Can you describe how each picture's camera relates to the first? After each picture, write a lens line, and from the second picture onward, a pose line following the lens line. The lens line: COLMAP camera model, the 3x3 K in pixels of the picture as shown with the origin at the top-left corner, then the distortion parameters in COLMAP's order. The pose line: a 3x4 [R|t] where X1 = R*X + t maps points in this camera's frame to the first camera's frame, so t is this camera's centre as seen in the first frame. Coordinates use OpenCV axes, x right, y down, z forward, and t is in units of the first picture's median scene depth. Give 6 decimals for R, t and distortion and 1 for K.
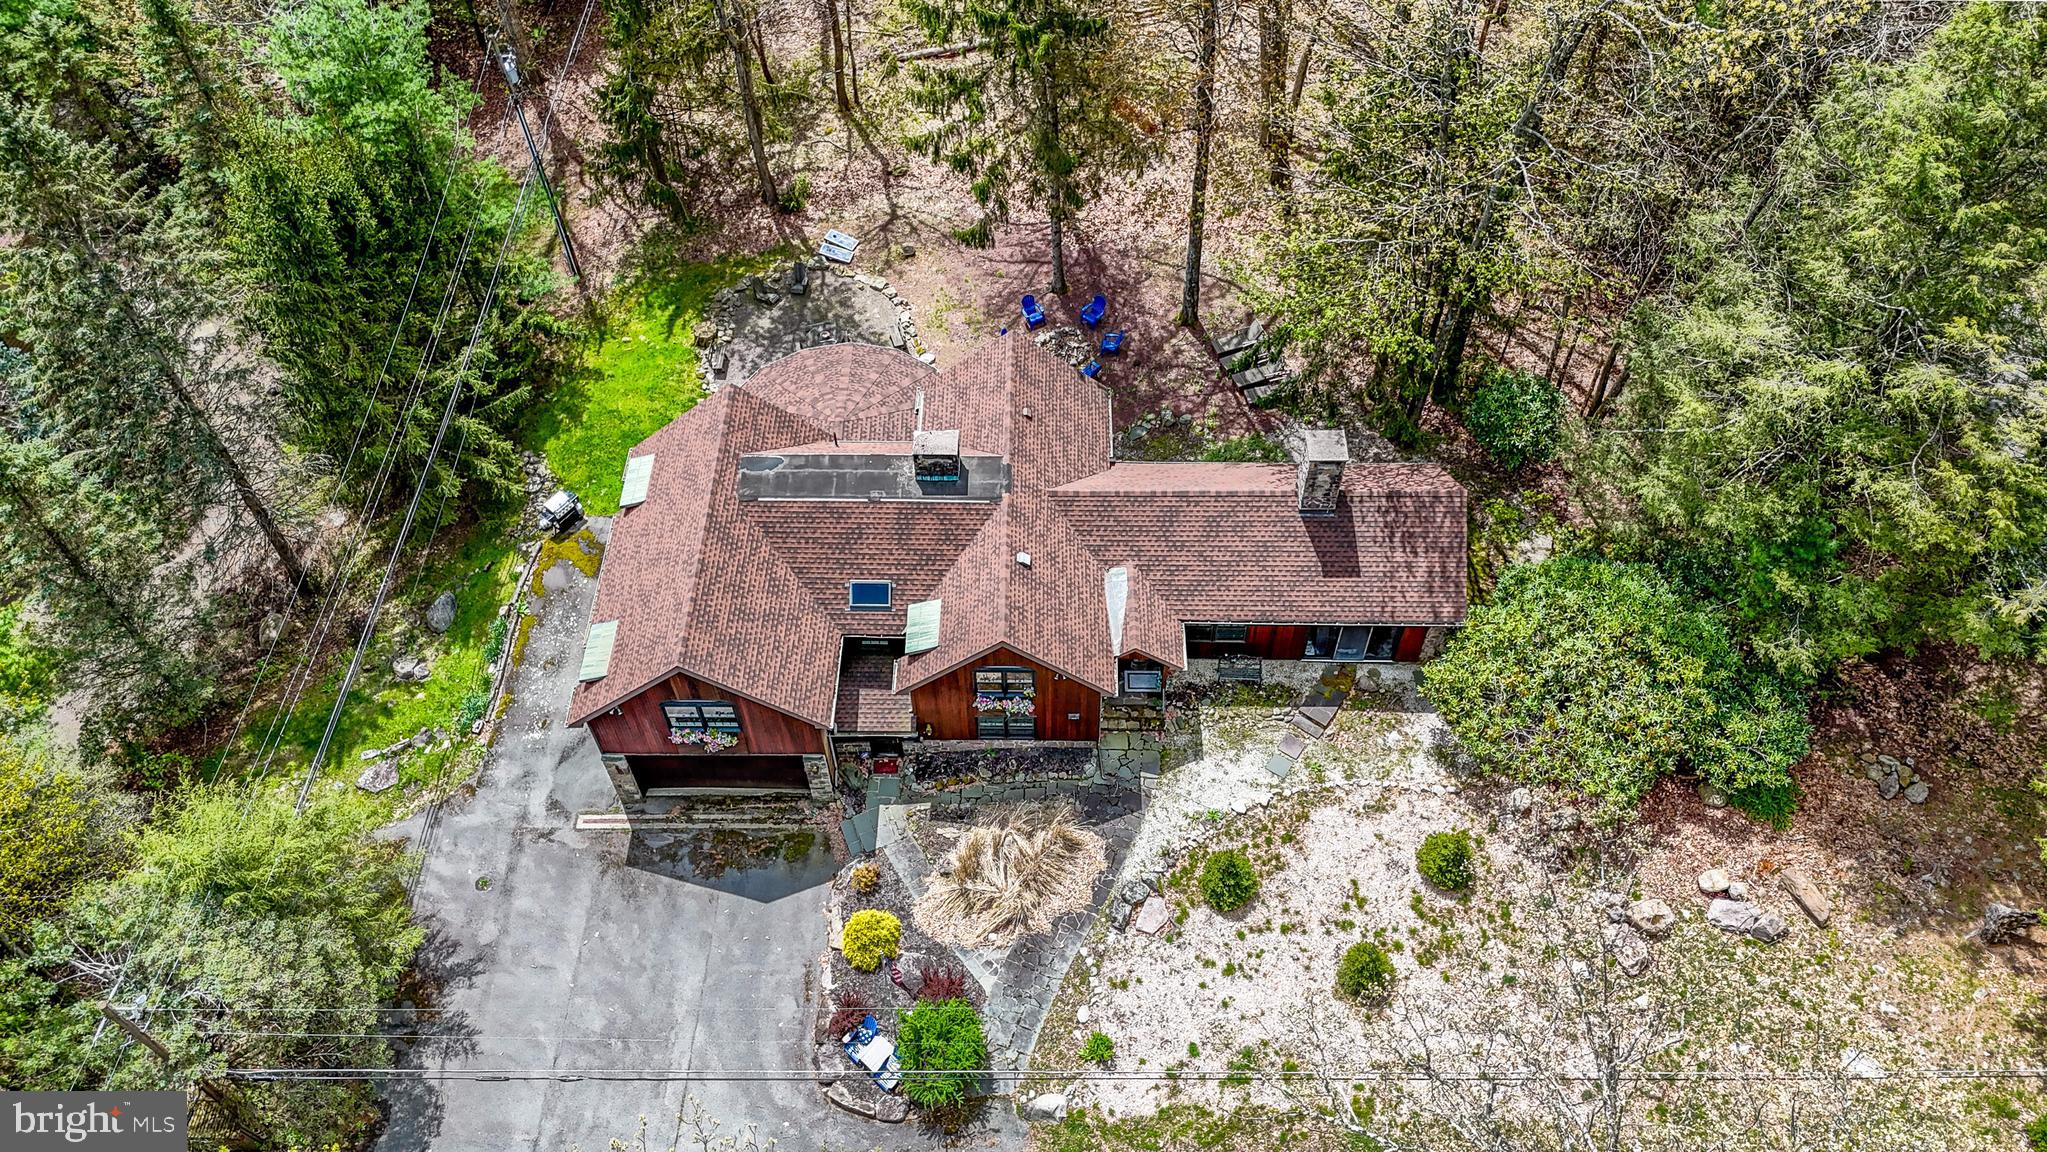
lens RADIAL K [[1503.7, 0, 1029.3], [0, 1503.7, 593.6], [0, 0, 1]] dist [0.052121, -0.059160]
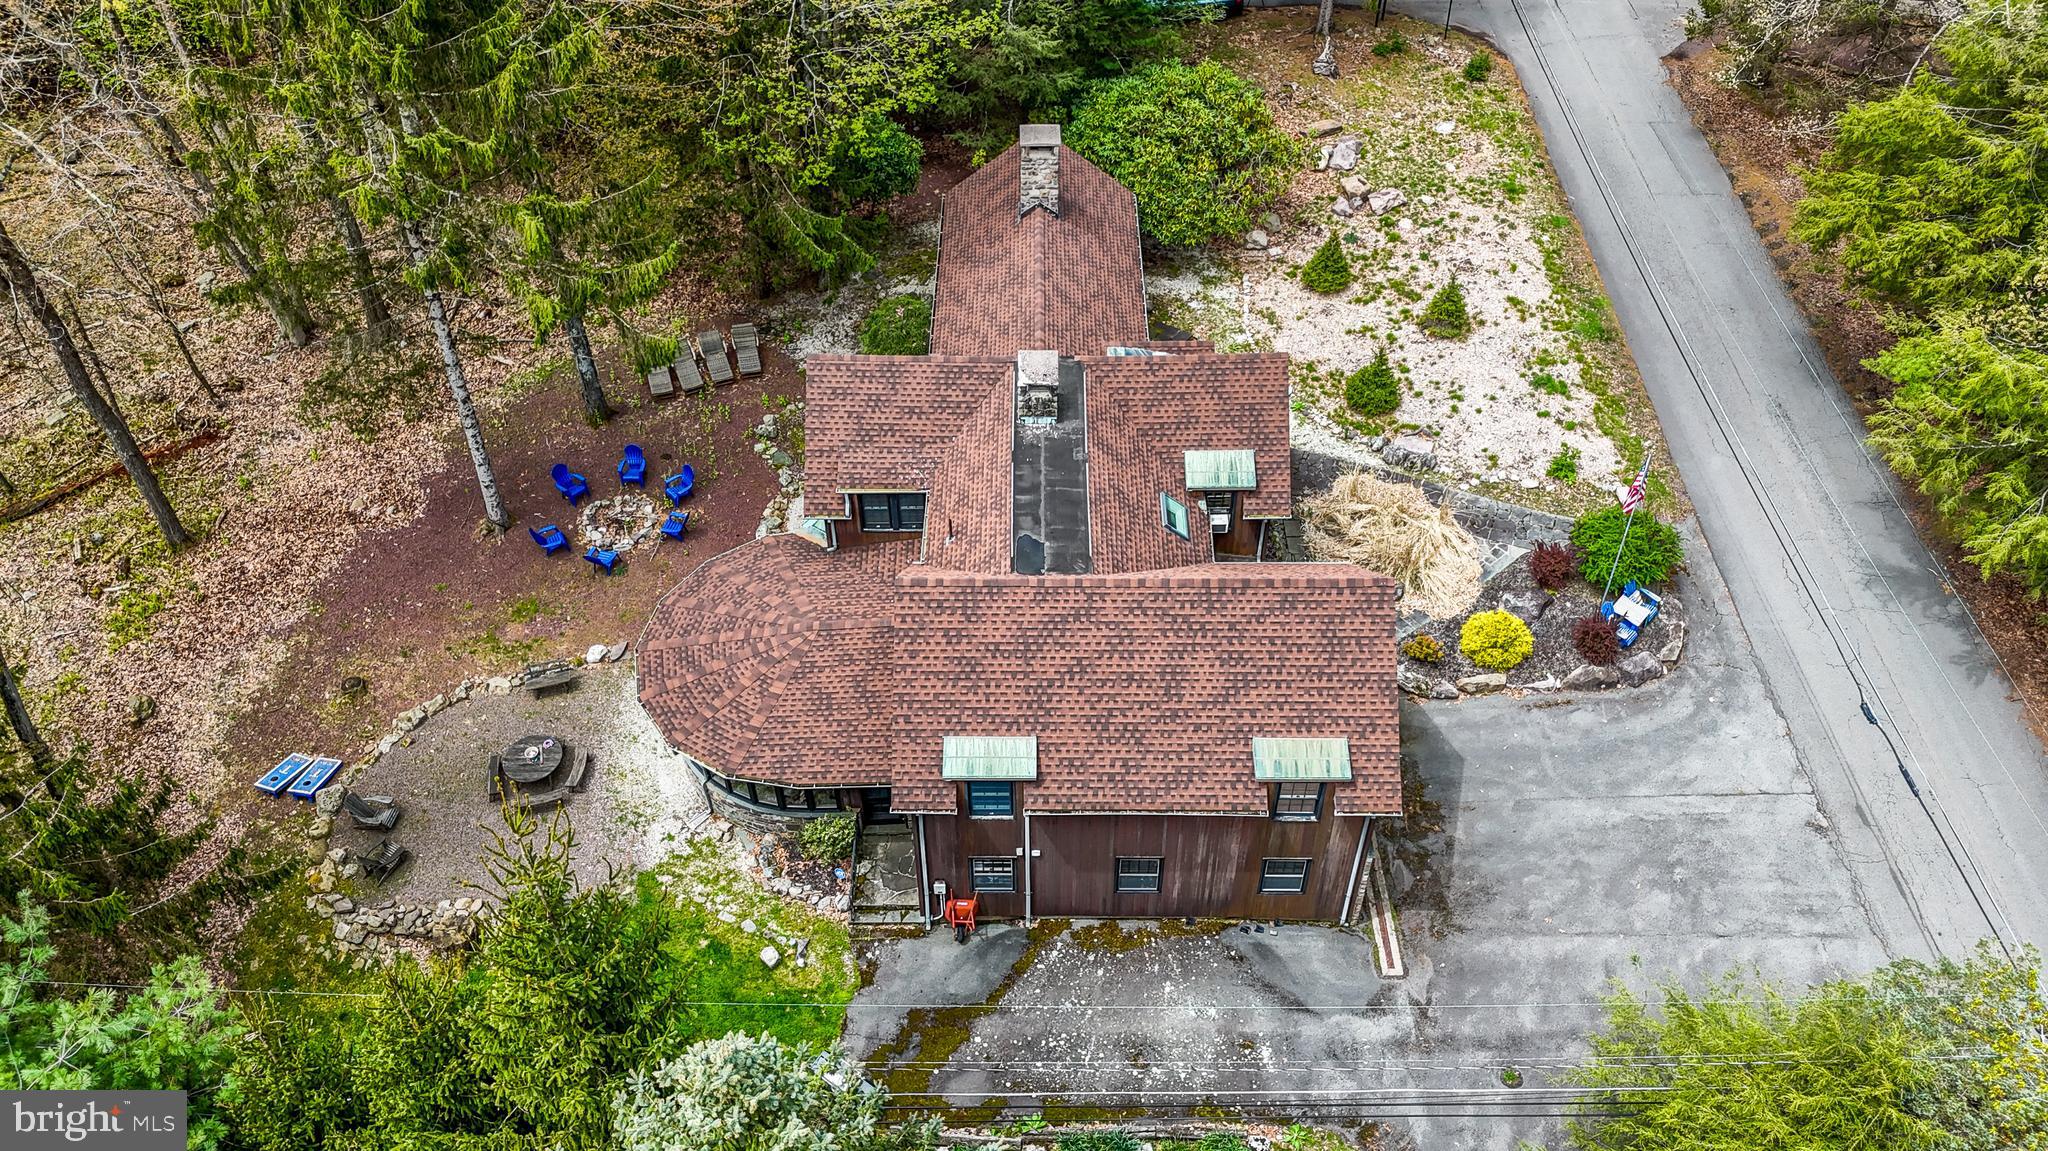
lens RADIAL K [[1504.4, 0, 1029.8], [0, 1504.4, 593.1], [0, 0, 1]] dist [0.052121, -0.059160]
pose [[-0.014656, -0.688188, 0.725385, -0.726400], [0.812744, 0.414382, 0.409554, -0.380477], [-0.582436, 0.595555, 0.553247, 0.615276]]
